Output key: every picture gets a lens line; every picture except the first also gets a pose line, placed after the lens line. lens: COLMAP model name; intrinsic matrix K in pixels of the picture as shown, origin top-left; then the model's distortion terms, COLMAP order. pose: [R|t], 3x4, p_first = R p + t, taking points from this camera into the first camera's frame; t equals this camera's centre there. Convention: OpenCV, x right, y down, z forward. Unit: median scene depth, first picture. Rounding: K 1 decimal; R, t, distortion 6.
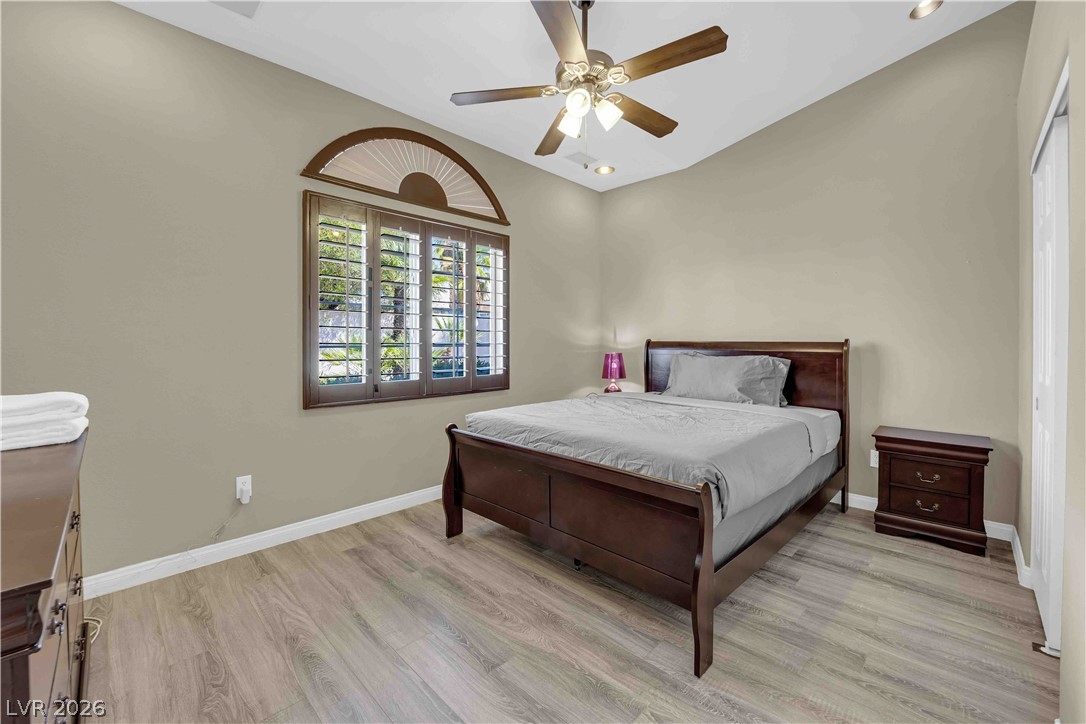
lens RADIAL K [[438.2, 0, 545.3], [0, 438.2, 355.7], [0, 0, 1]] dist [-0.017332, -0.000508]
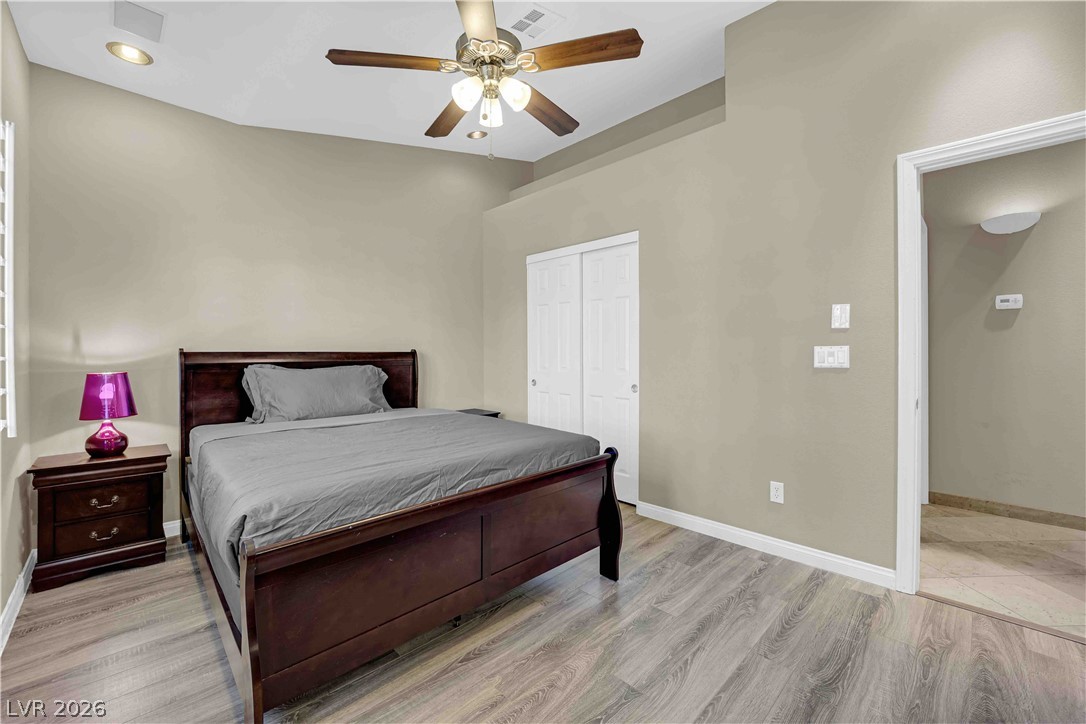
lens RADIAL K [[442.5, 0, 546.0], [0, 442.5, 358.1], [0, 0, 1]] dist [-0.002164, -0.000124]
pose [[0.016020, -0.015114, 0.999757, -0.556820], [0.039743, 0.999105, 0.014467, -0.015128], [-0.999082, 0.039501, 0.016607, 0.592312]]
